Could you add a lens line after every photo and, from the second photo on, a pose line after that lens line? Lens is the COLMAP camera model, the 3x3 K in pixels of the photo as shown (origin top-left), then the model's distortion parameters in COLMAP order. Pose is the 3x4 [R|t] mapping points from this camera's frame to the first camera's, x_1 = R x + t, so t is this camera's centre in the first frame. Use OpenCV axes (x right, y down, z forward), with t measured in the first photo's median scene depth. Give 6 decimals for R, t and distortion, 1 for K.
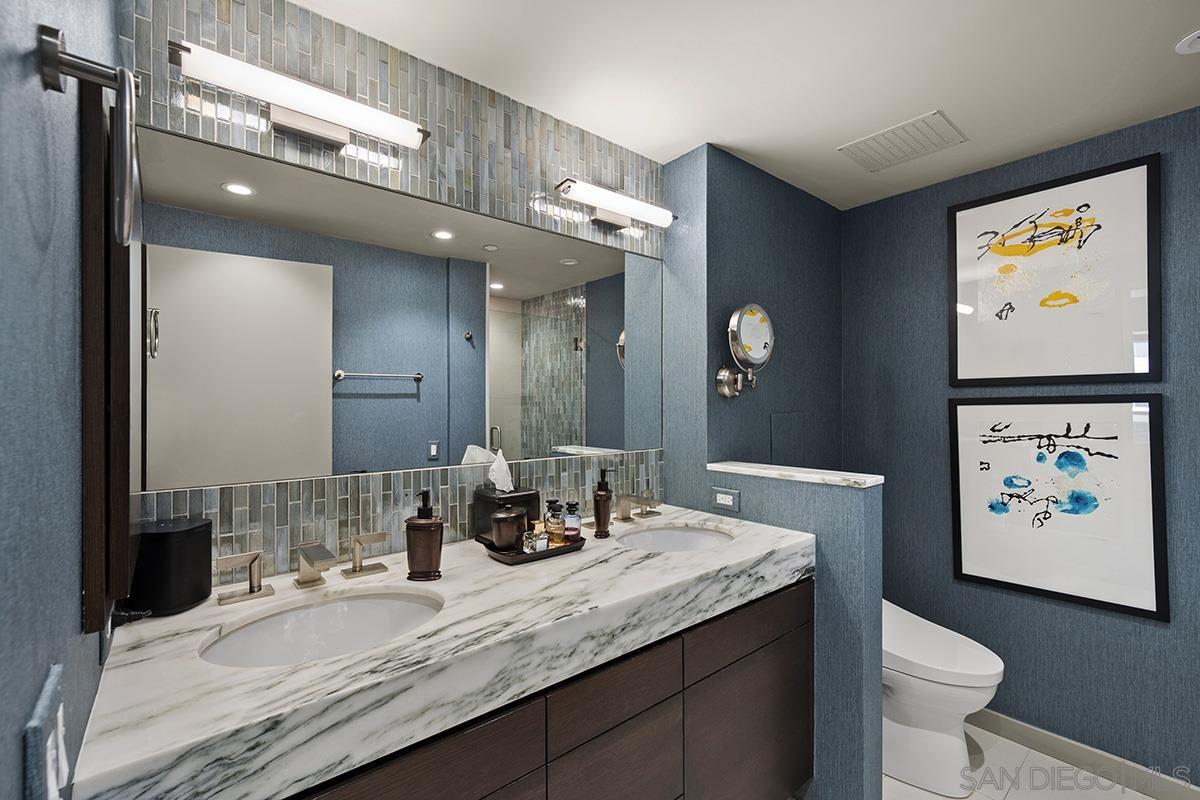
lens RADIAL K [[509.8, 0, 598.5], [0, 509.8, 405.4], [0, 0, 1]] dist [0.000760, 0.000113]
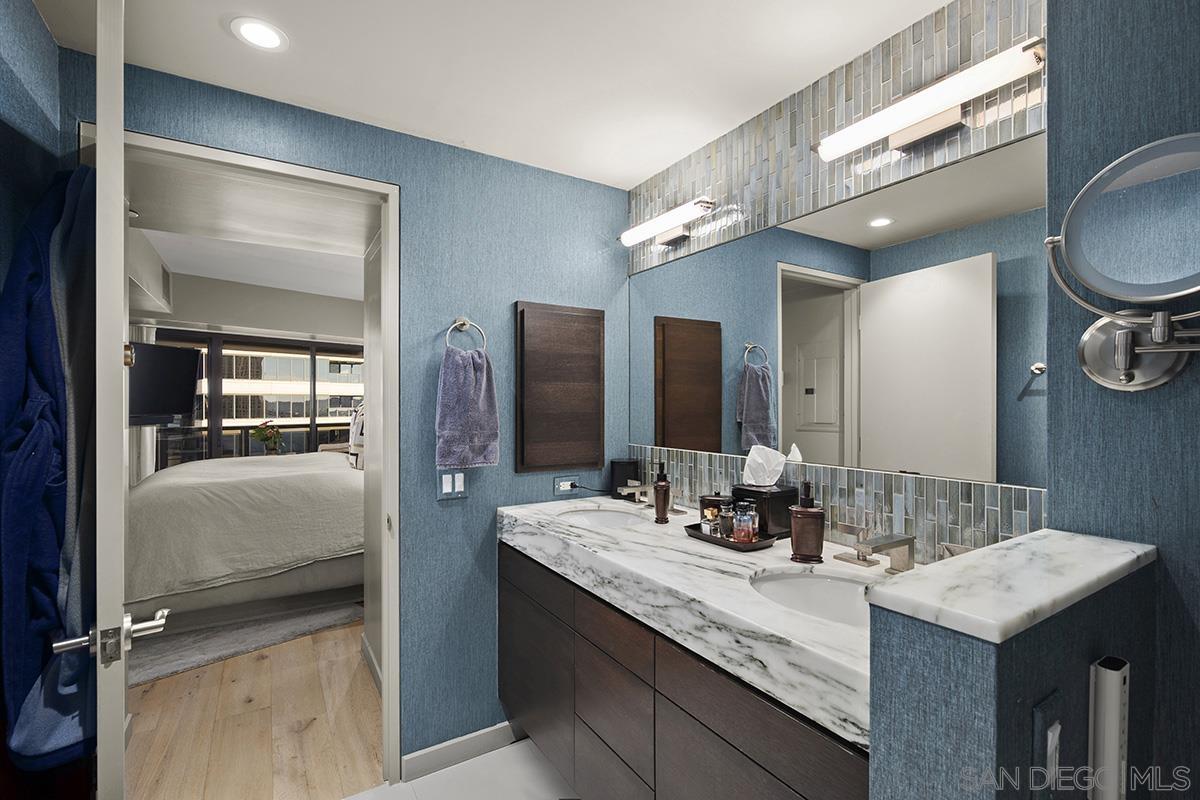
lens RADIAL K [[548.0, 0, 600.0], [0, 548.0, 400.0], [0, 0, 1]] dist [-0.000634, 0.000135]
pose [[-0.140292, -0.002923, -0.990106, 1.166148], [-0.000124, 0.999996, -0.002934, -0.008043], [0.990110, -0.000289, -0.140292, 0.973757]]
